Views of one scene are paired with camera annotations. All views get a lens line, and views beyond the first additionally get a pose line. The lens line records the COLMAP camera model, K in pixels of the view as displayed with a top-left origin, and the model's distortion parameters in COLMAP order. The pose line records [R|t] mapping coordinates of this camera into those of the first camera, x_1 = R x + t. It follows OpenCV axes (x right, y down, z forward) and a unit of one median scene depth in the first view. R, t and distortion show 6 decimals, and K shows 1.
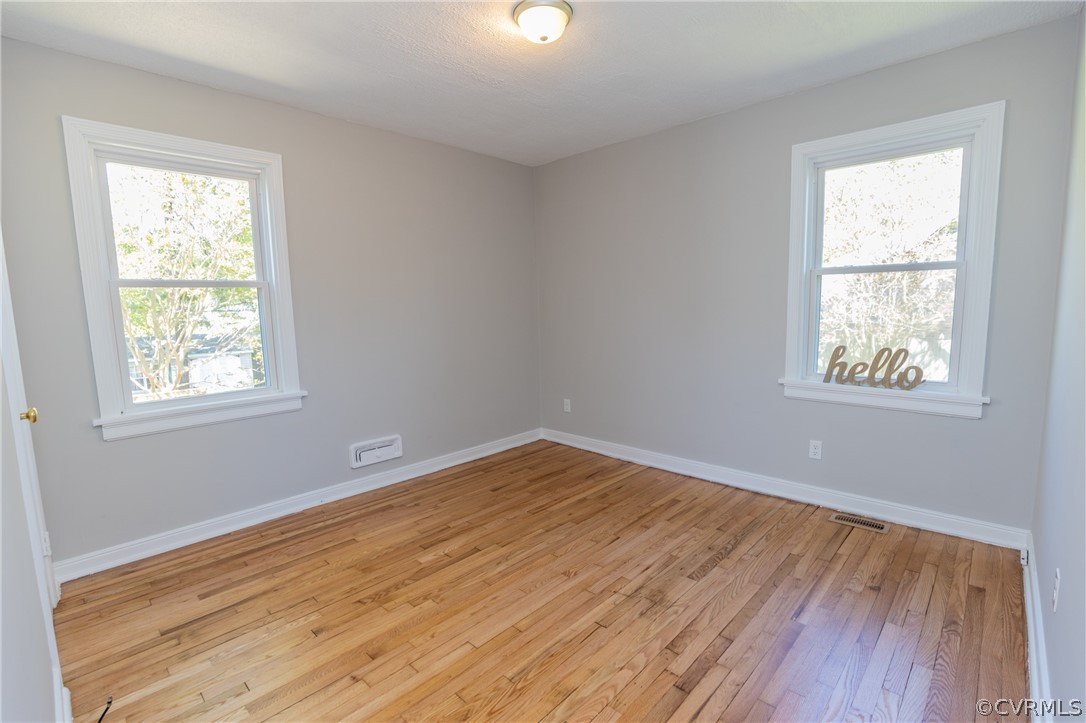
lens RADIAL K [[492.4, 0, 544.0], [0, 492.4, 364.7], [0, 0, 1]] dist [-0.031170, 0.000093]
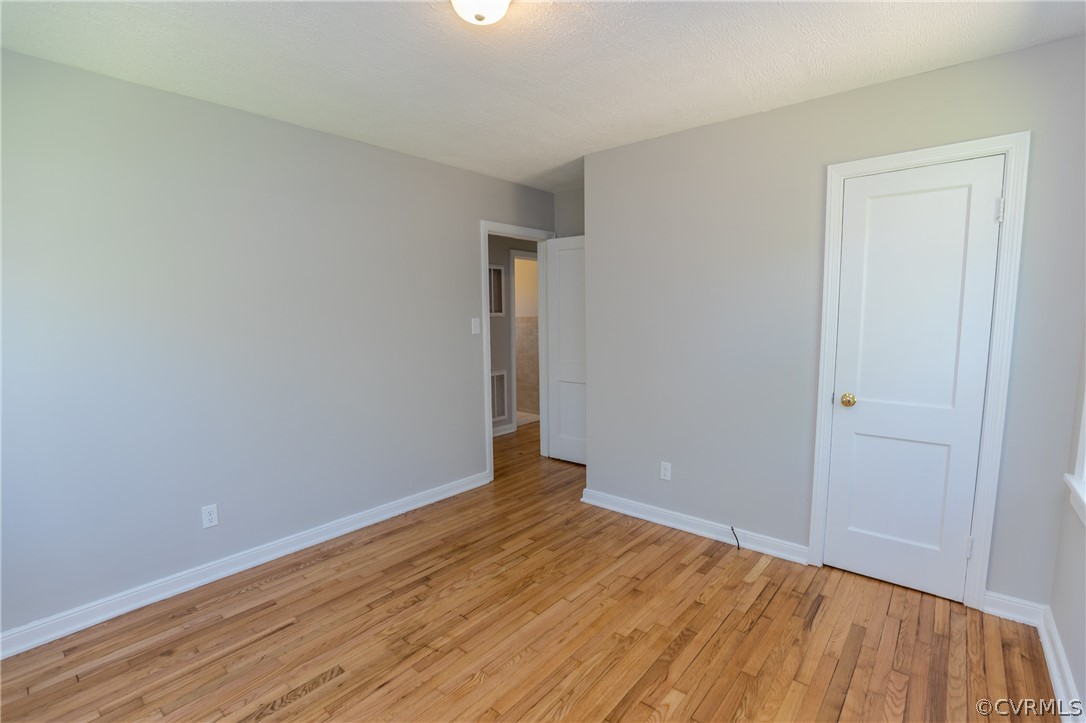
lens RADIAL K [[492.4, 0, 544.0], [0, 492.4, 364.7], [0, 0, 1]] dist [-0.031170, 0.000093]
pose [[-0.997807, 0.041570, -0.051512, -0.039391], [0.028808, 0.973356, 0.227483, -0.299071], [0.059596, 0.225500, -0.972419, 1.887229]]
